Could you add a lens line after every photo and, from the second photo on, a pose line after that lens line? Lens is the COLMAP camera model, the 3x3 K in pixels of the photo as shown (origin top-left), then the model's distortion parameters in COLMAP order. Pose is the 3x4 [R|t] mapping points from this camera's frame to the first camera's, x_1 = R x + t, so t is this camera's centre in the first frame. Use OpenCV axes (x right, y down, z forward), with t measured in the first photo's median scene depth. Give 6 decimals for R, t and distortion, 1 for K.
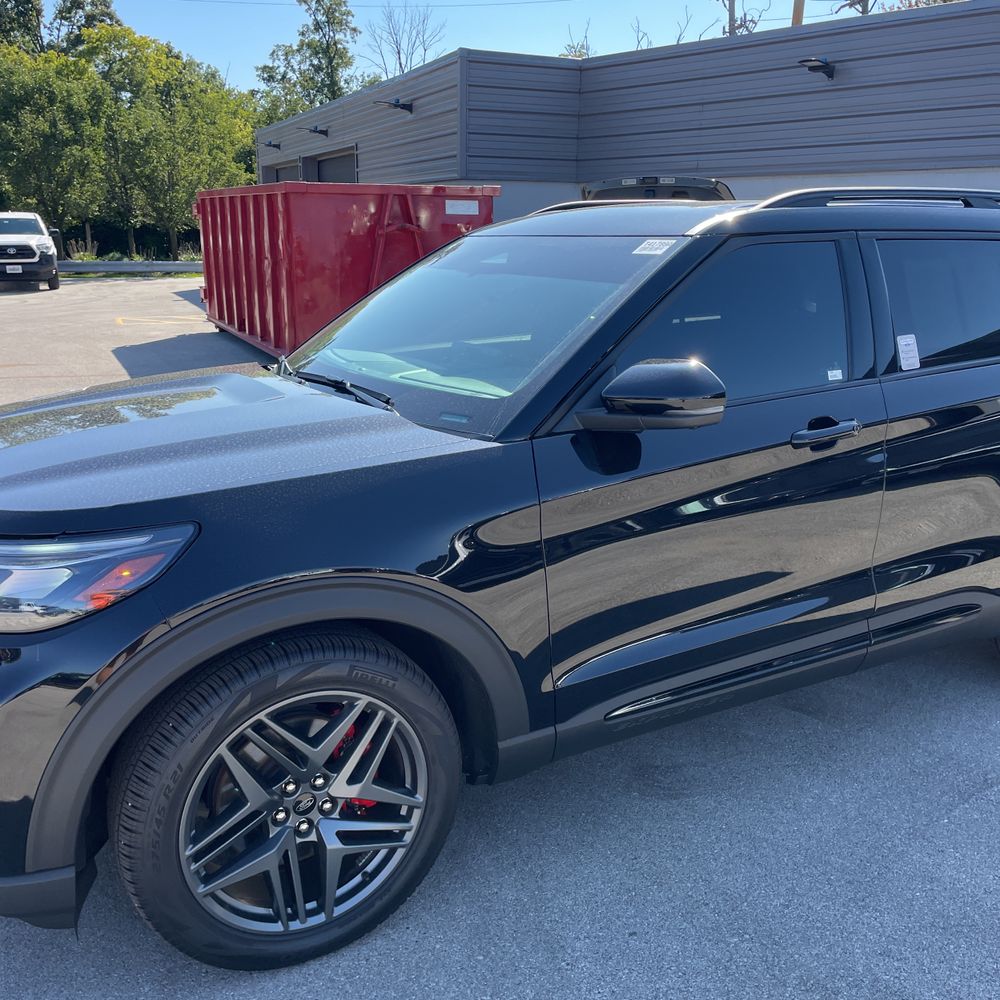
lens RADIAL K [[1025.2, 0, 495.5], [0, 1025.2, 493.6], [0, 0, 1]] dist [0.037061, 0.000000]
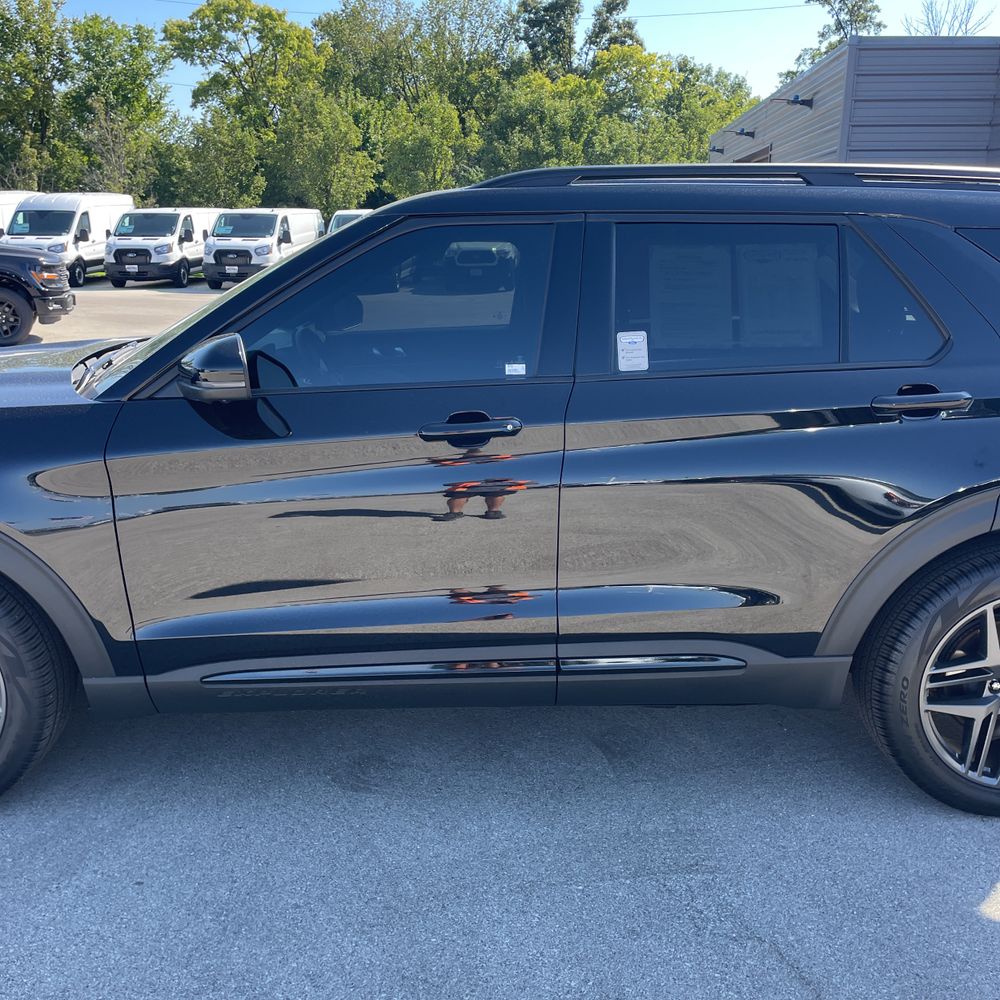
lens RADIAL K [[1025.2, 0, 498.3], [0, 1025.2, 493.3], [0, 0, 1]] dist [0.037061, 0.000000]
pose [[0.882987, 0.114819, -0.455139, 0.079200], [-0.118322, 0.992755, 0.020895, -0.002465], [0.454240, 0.035403, 0.890175, 0.020147]]
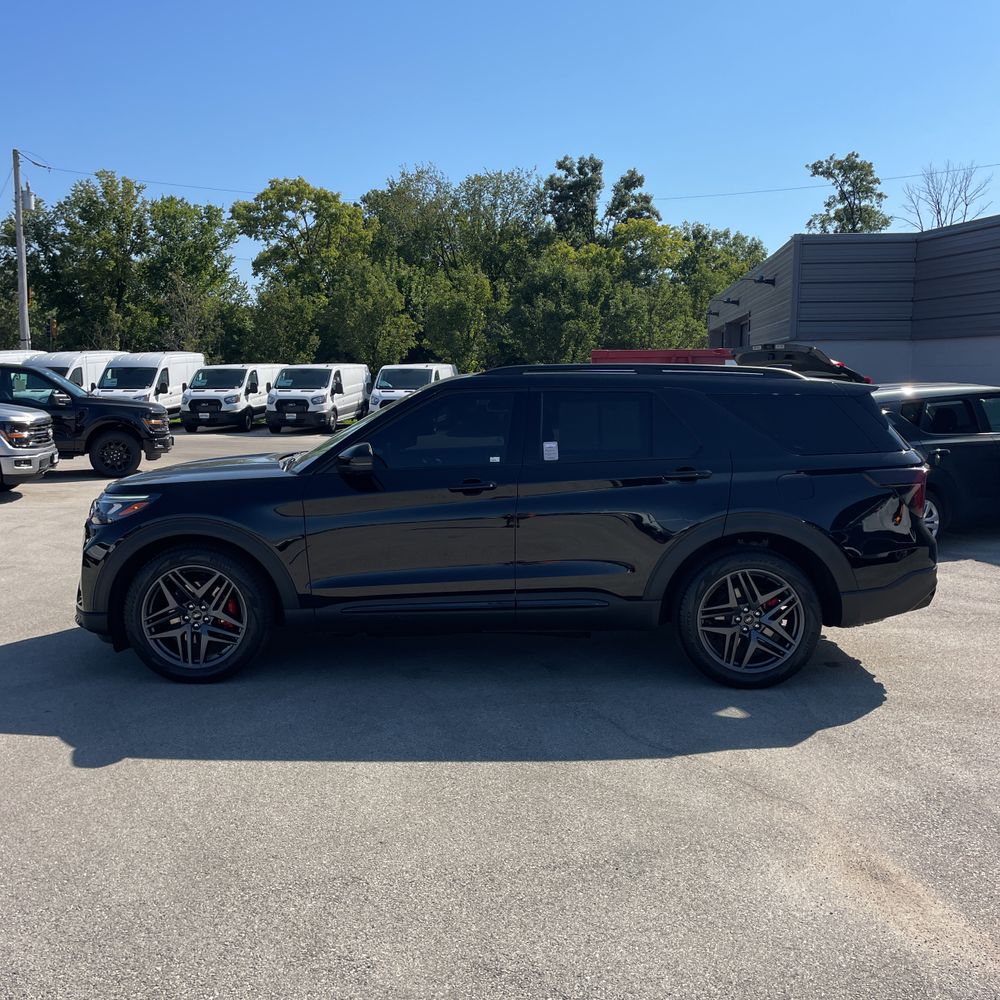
lens RADIAL K [[1025.2, 0, 491.5], [0, 1025.2, 505.0], [0, 0, 1]] dist [0.037061, 0.000000]
pose [[0.863890, 0.056320, -0.500522, 0.136845], [-0.122935, 0.987252, -0.101096, 0.017234], [0.488448, 0.148867, 0.859801, -0.066963]]
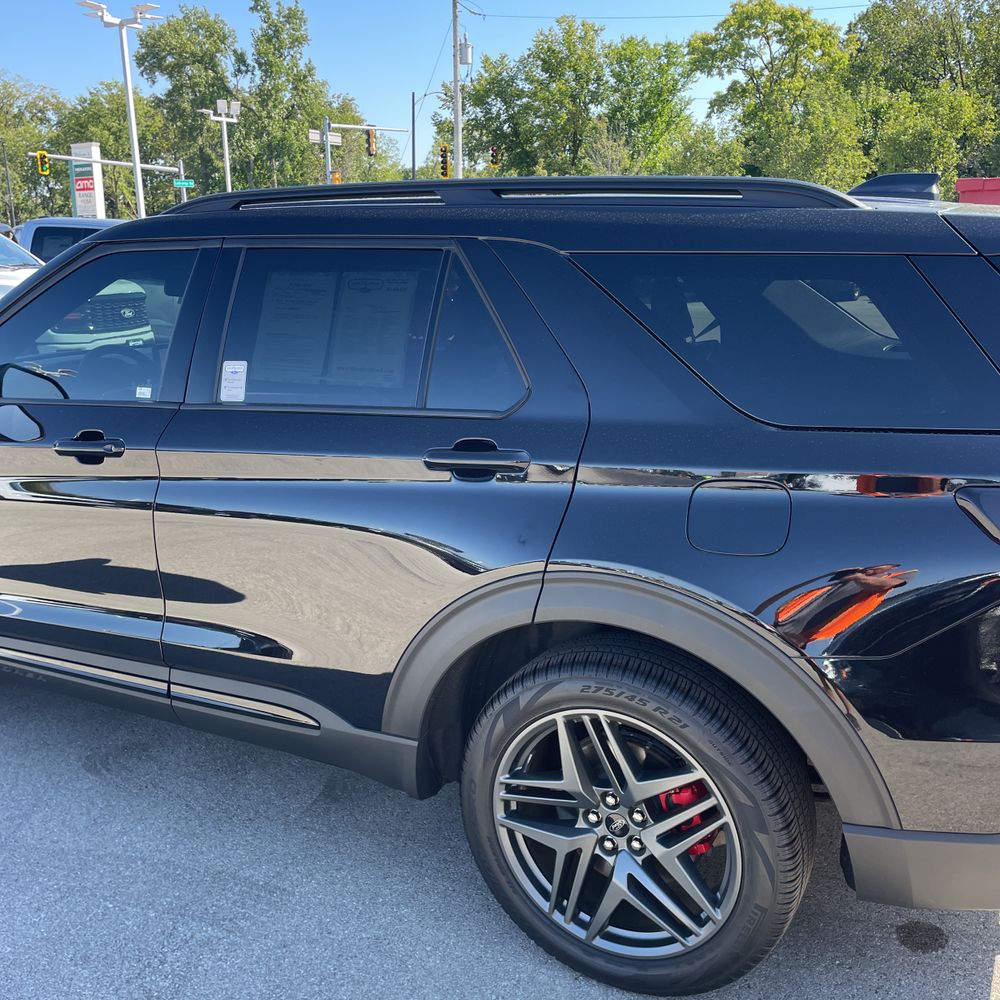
lens RADIAL K [[1025.2, 0, 486.6], [0, 1025.2, 503.4], [0, 0, 1]] dist [0.037061, 0.000000]
pose [[0.533452, 0.197063, -0.822554, 0.137110], [-0.196423, 0.974758, 0.106141, -0.018970], [0.822707, 0.104947, 0.558694, 0.079495]]
